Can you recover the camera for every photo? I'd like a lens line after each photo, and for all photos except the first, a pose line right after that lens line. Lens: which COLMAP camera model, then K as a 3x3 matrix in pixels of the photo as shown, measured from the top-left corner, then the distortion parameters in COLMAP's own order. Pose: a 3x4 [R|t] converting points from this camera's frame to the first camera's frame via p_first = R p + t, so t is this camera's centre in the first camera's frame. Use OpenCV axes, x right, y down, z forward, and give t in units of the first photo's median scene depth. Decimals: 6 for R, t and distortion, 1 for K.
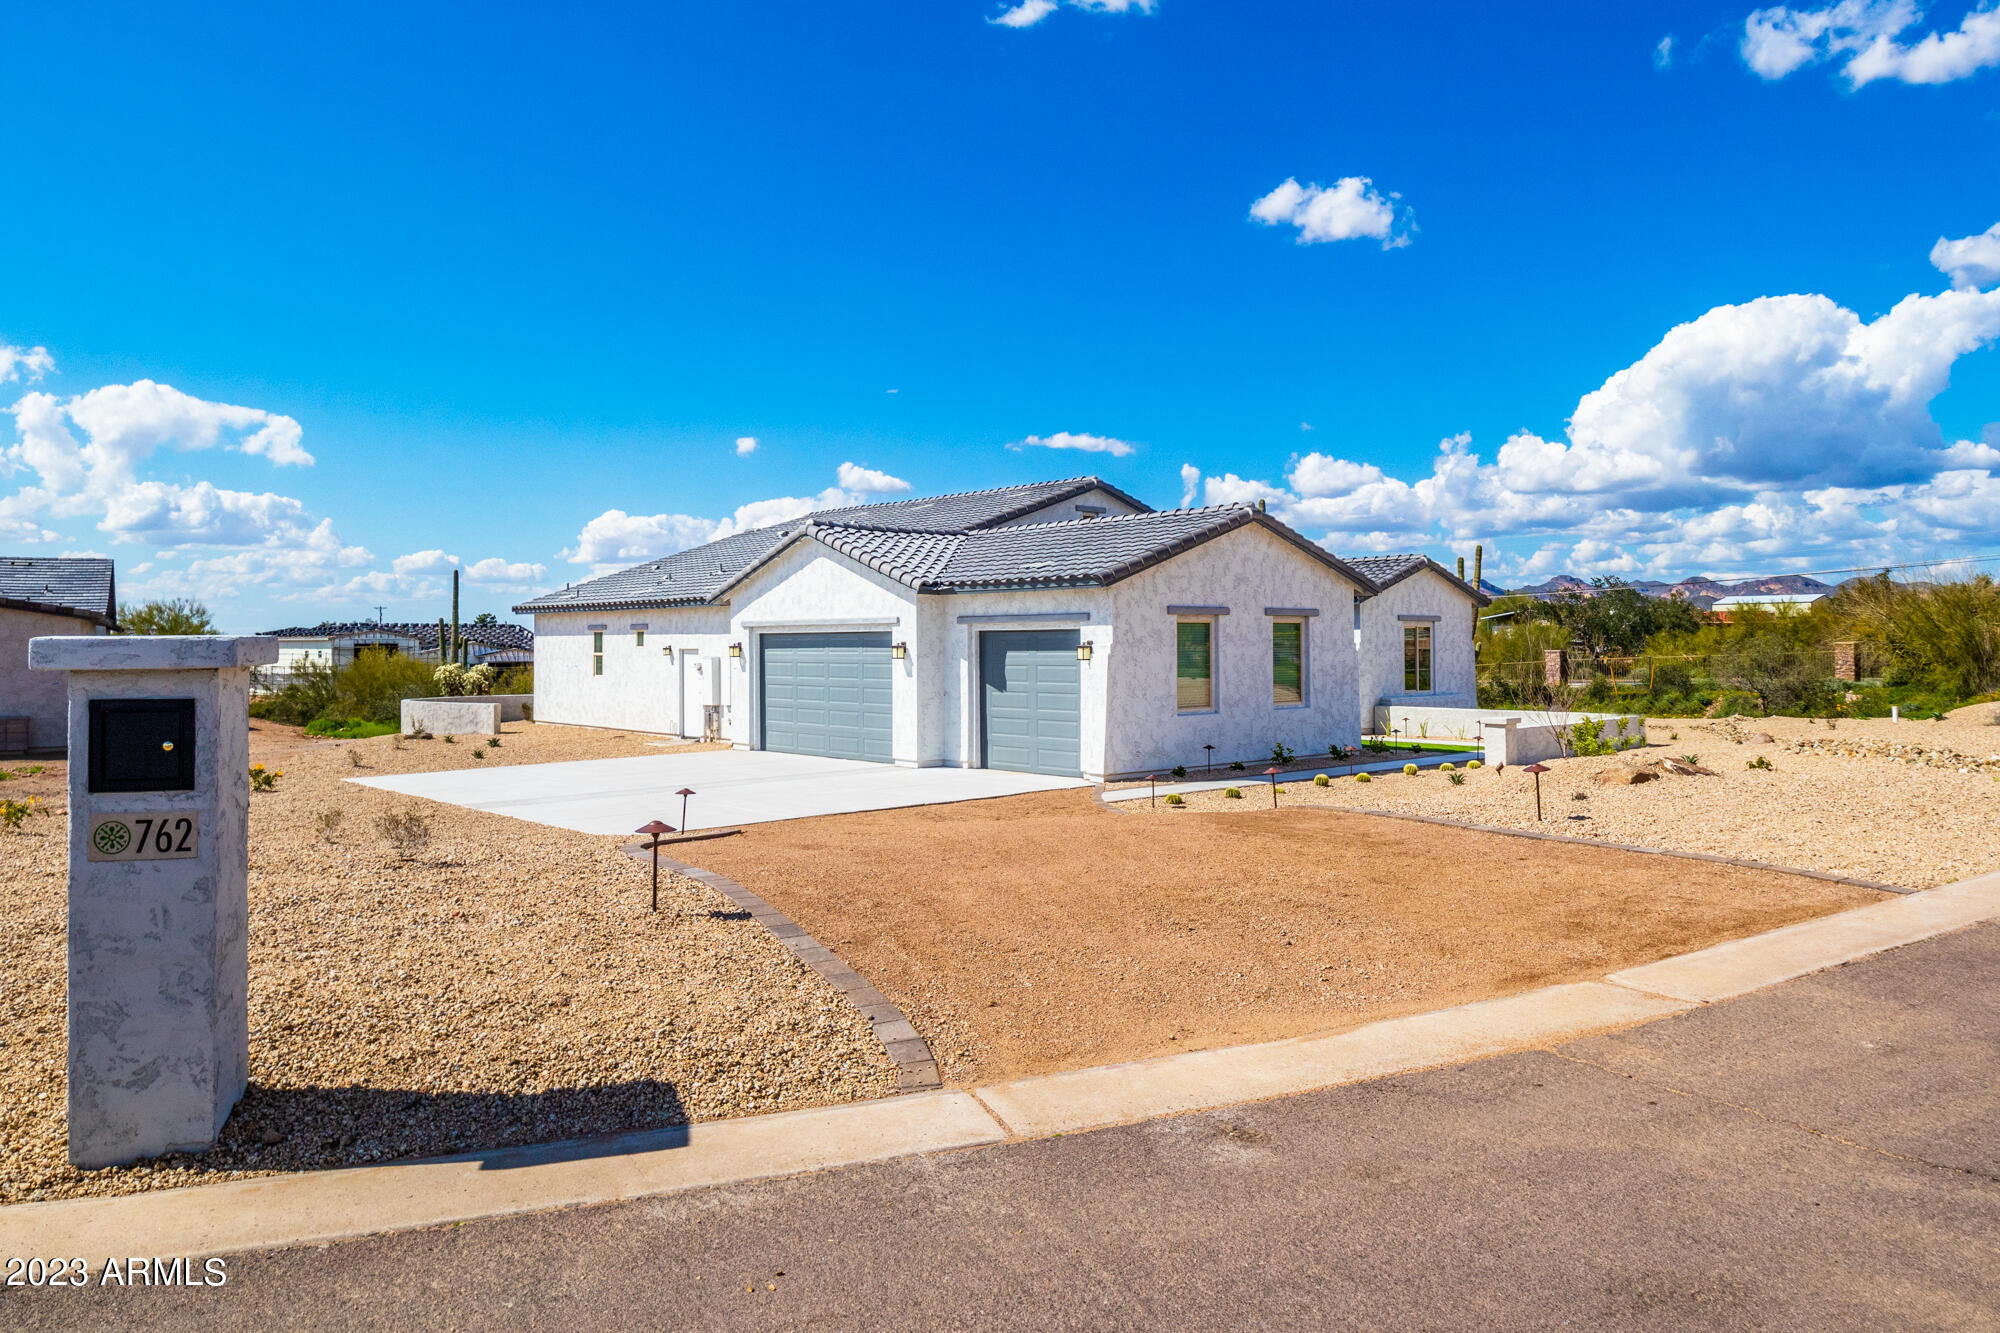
lens RADIAL K [[1271.0, 0, 1011.8], [0, 1271.0, 668.3], [0, 0, 1]] dist [0.007059, 0.001507]
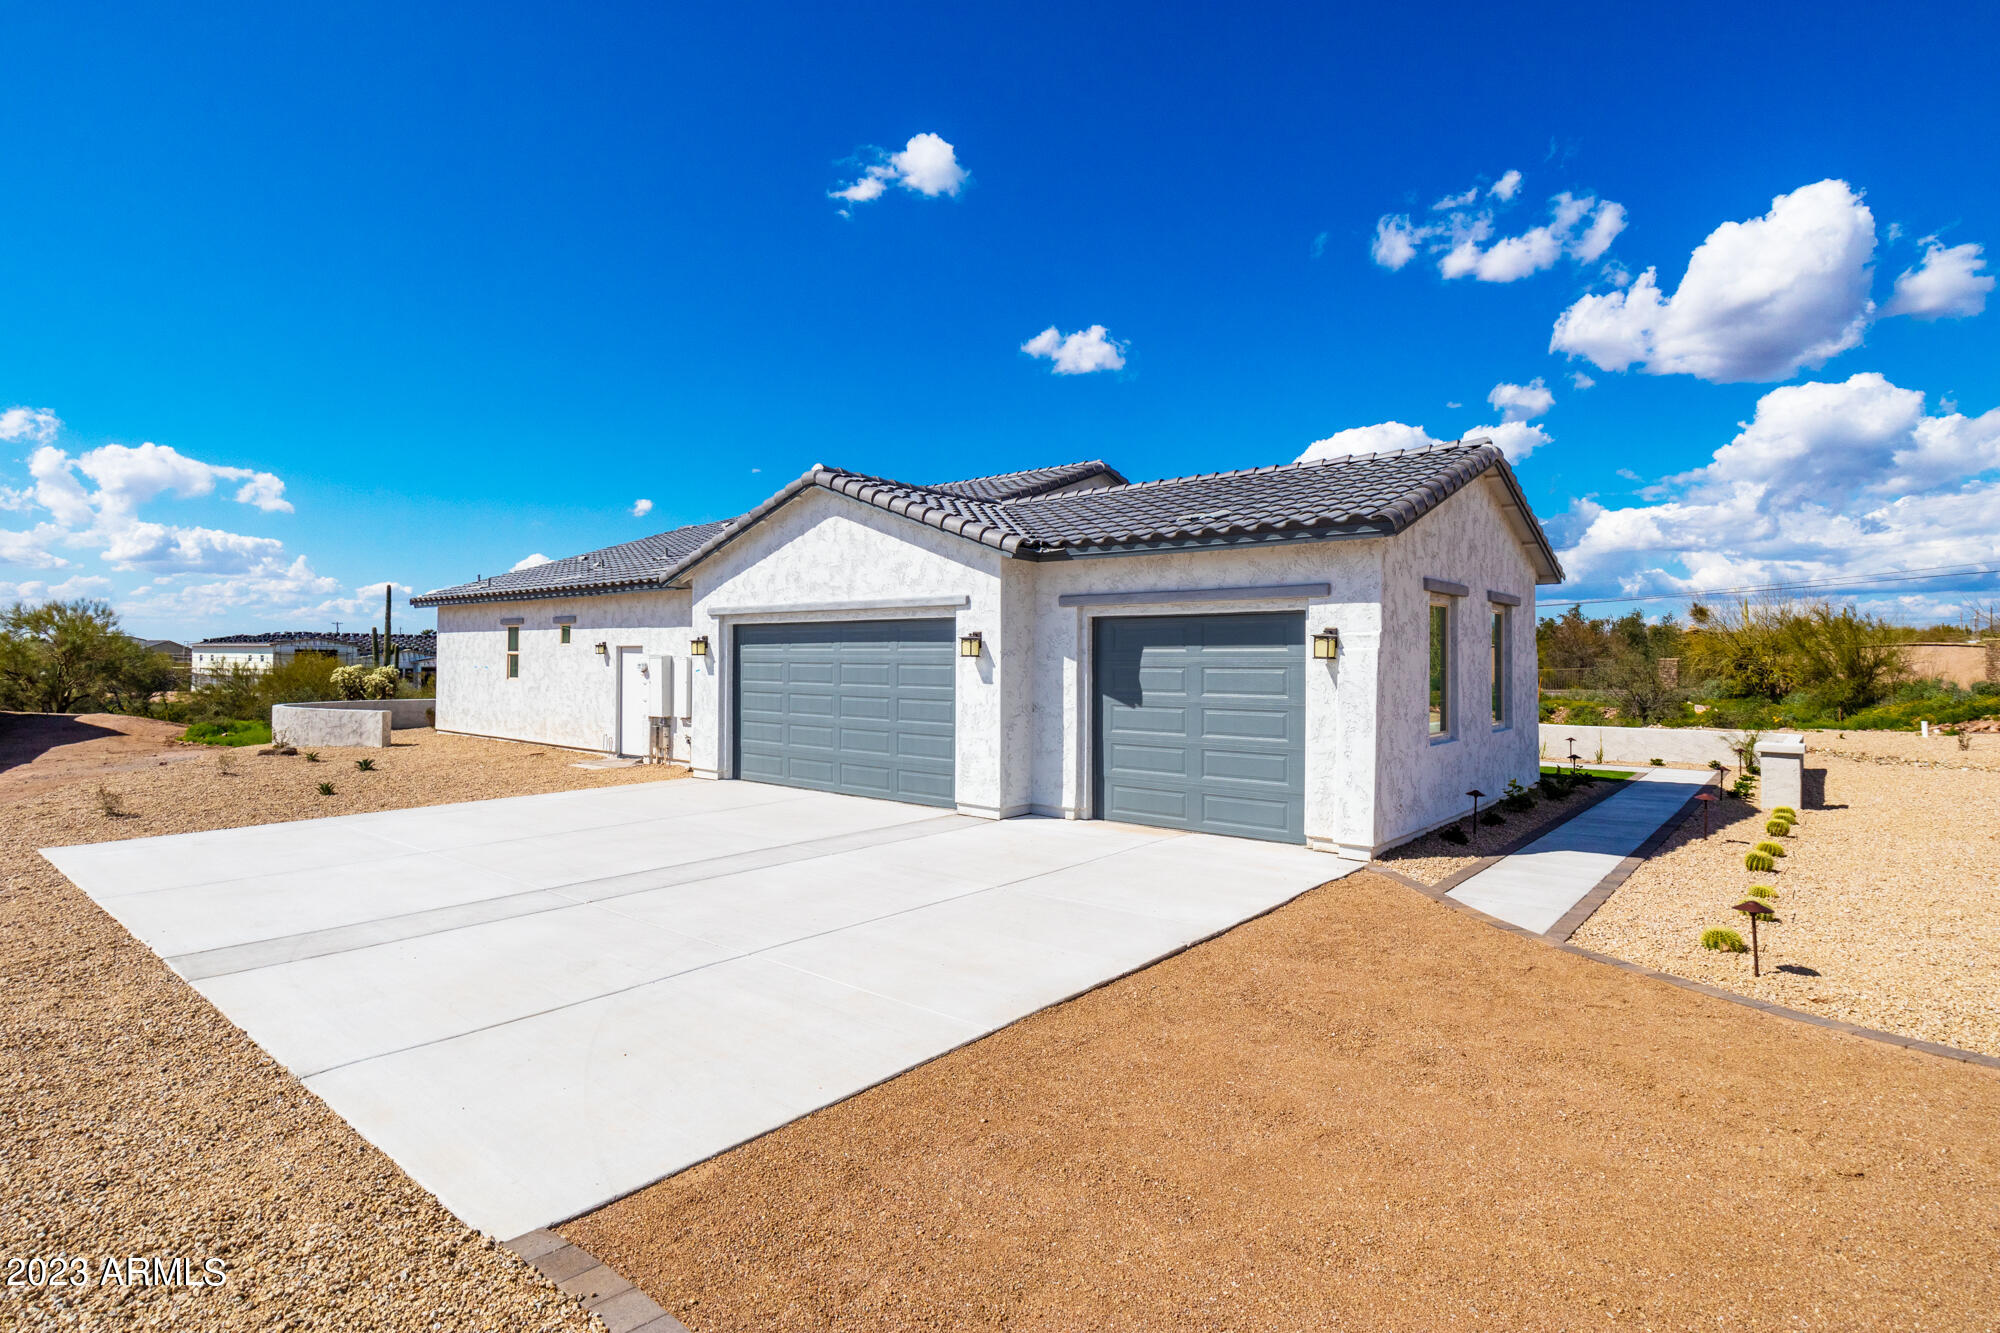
lens RADIAL K [[1000.1, 0, 996.3], [0, 1000.1, 666.3], [0, 0, 1]] dist [0.002978, 0.000574]
pose [[0.991613, 0.010227, 0.128836, -0.120217], [-0.008838, 0.999897, -0.011347, 0.002991], [-0.128939, 0.010113, 0.991601, 0.390604]]
